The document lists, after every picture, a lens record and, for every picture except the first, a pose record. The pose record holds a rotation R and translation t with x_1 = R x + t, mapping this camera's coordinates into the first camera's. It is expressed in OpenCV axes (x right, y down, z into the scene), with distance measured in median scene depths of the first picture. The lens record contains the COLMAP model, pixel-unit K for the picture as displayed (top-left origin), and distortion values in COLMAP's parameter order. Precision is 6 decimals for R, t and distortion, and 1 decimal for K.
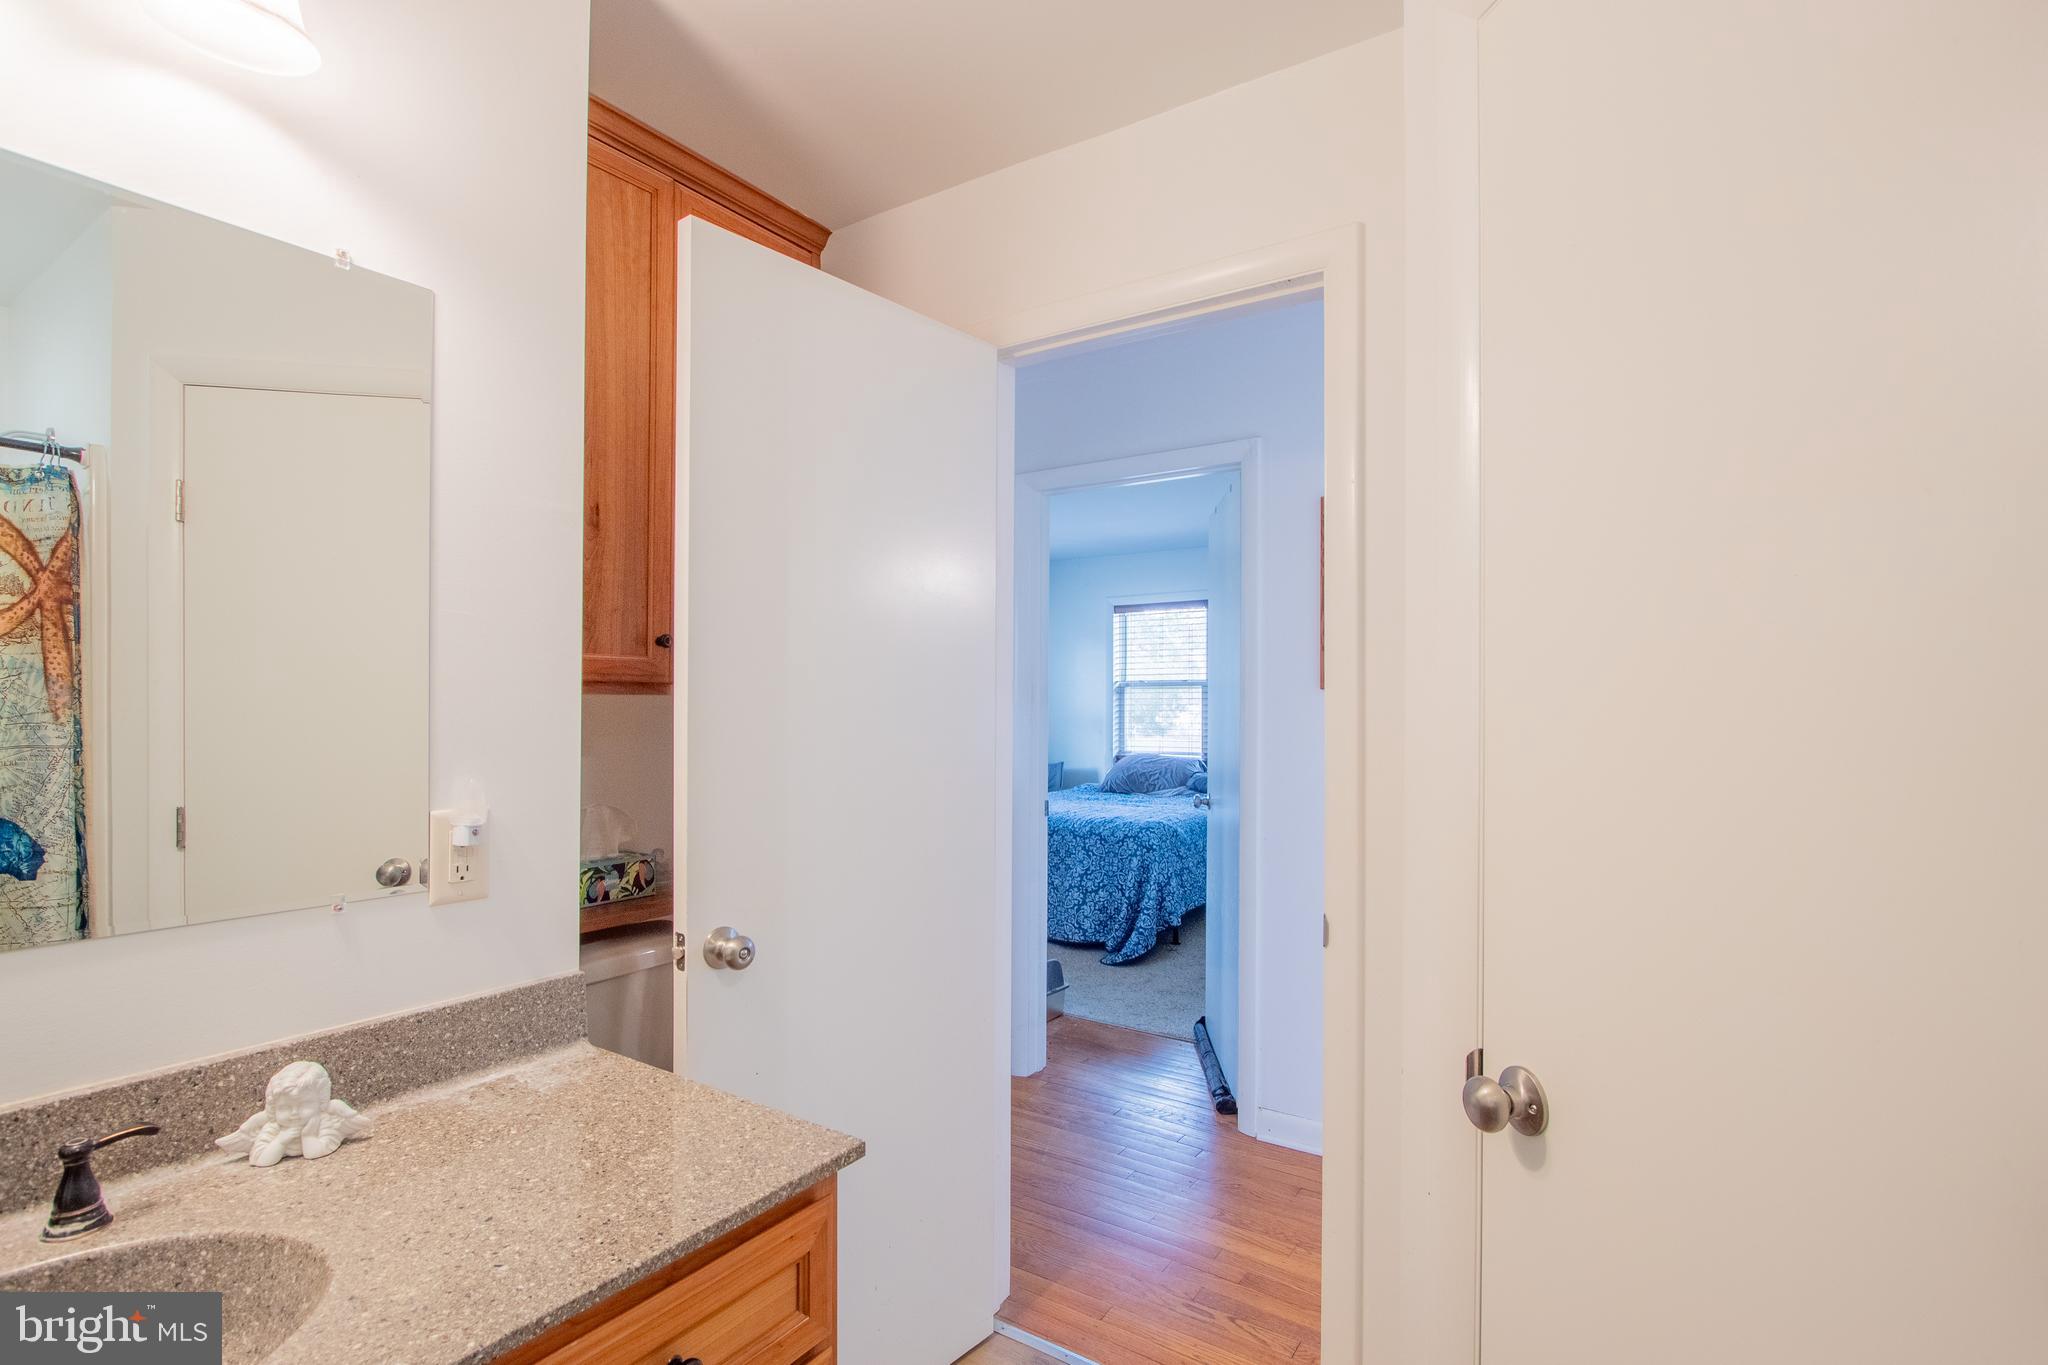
lens RADIAL K [[985.2, 0, 1030.0], [0, 985.2, 684.9], [0, 0, 1]] dist [0.000428, -0.000466]
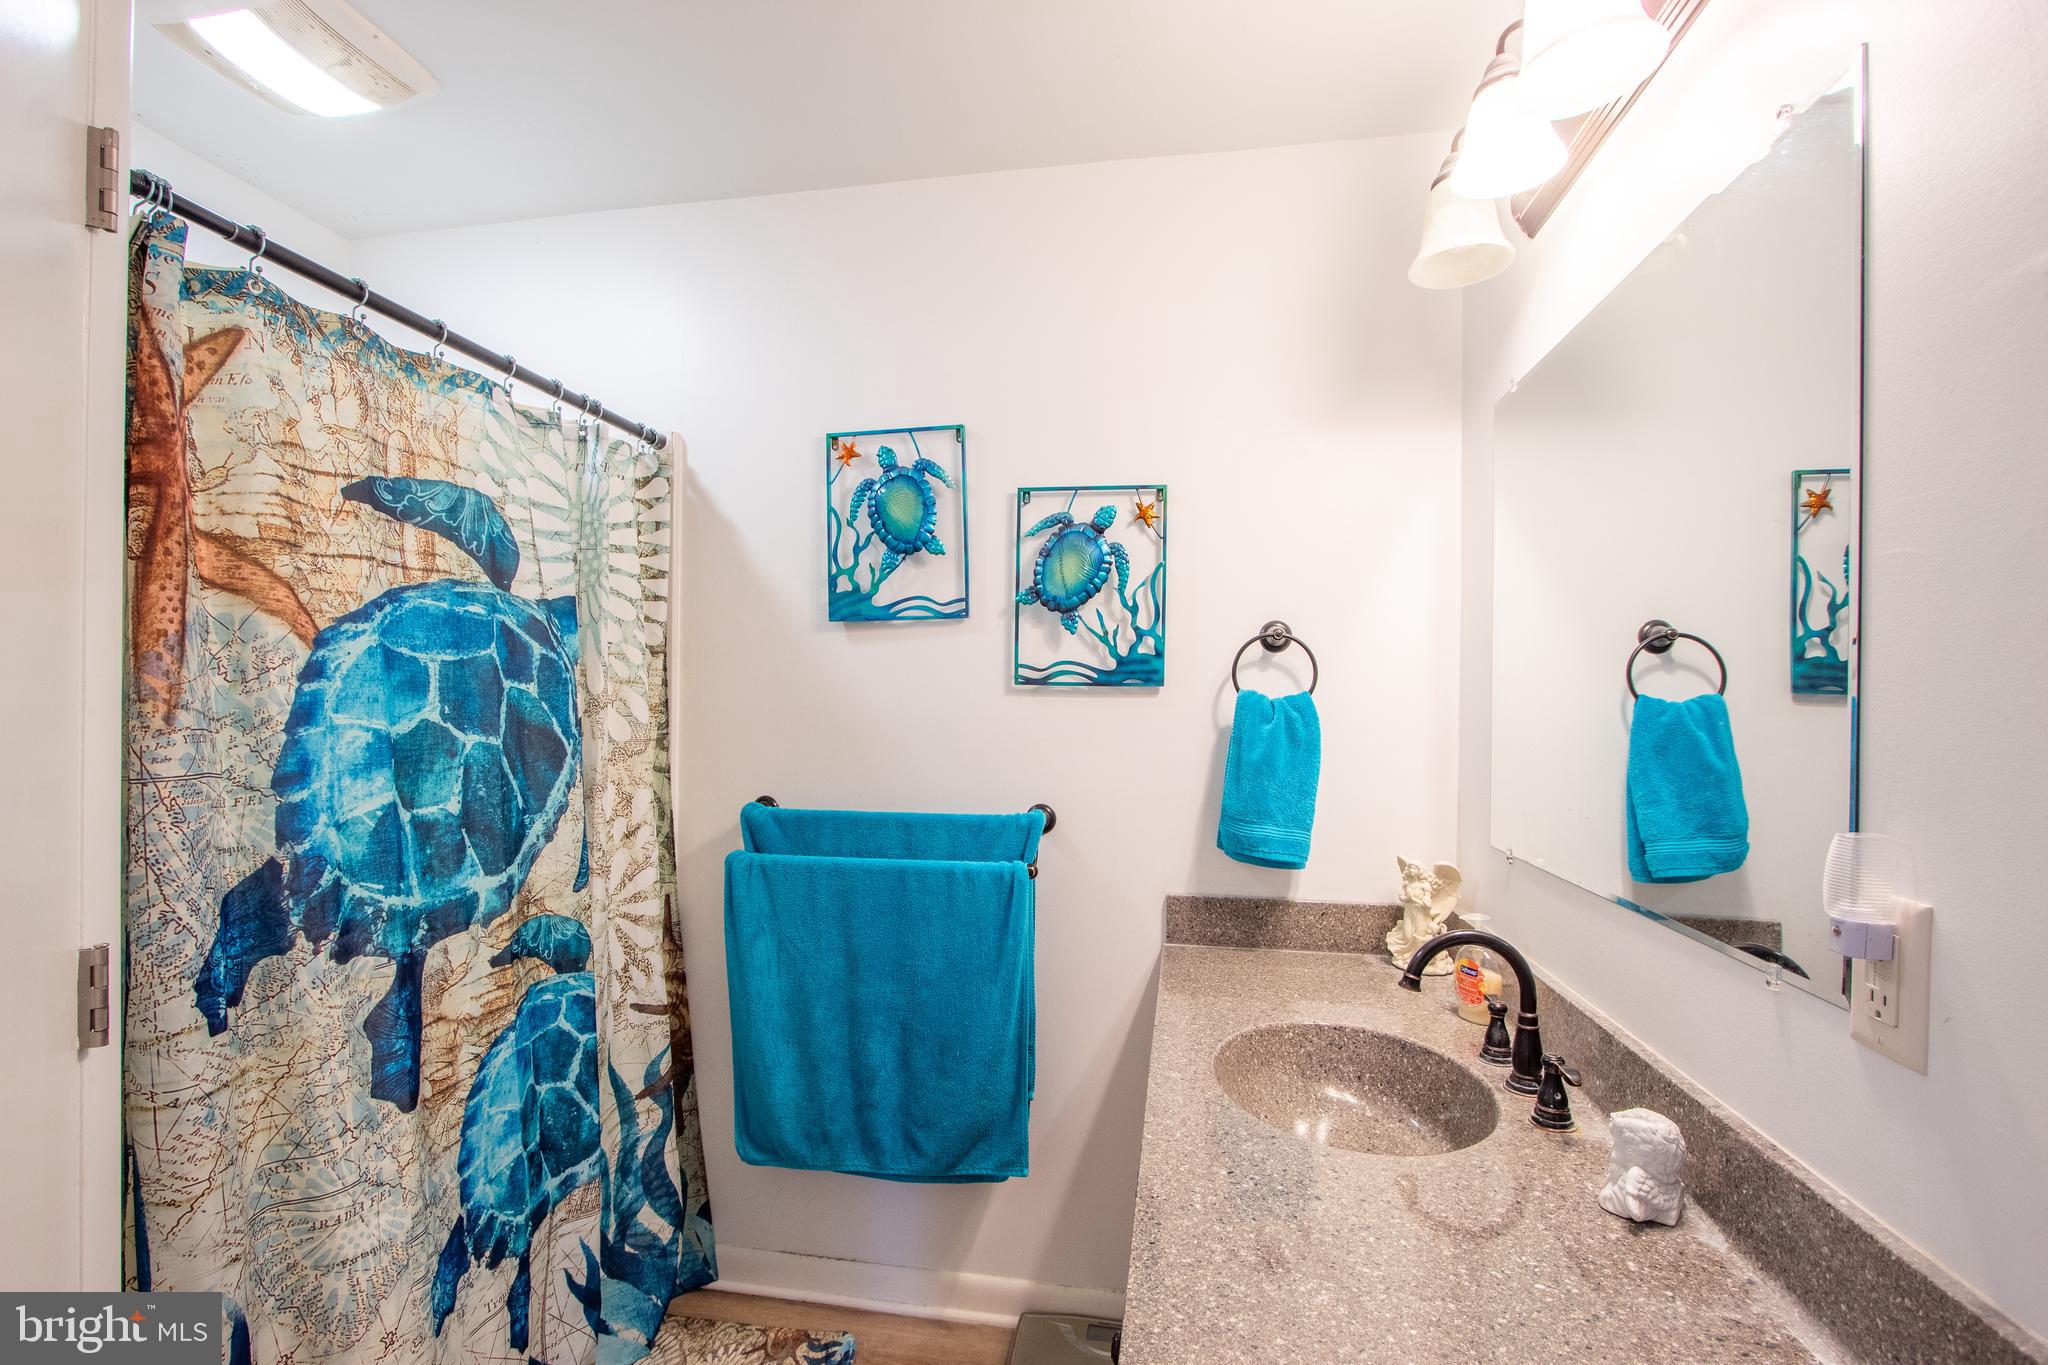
lens RADIAL K [[985.2, 0, 1017.8], [0, 985.2, 694.1], [0, 0, 1]] dist [0.000428, -0.000466]
pose [[-0.918133, -0.009622, -0.396157, 0.116063], [-0.006153, 0.999931, -0.010028, 0.018271], [0.396226, -0.006770, -0.918128, 1.342859]]
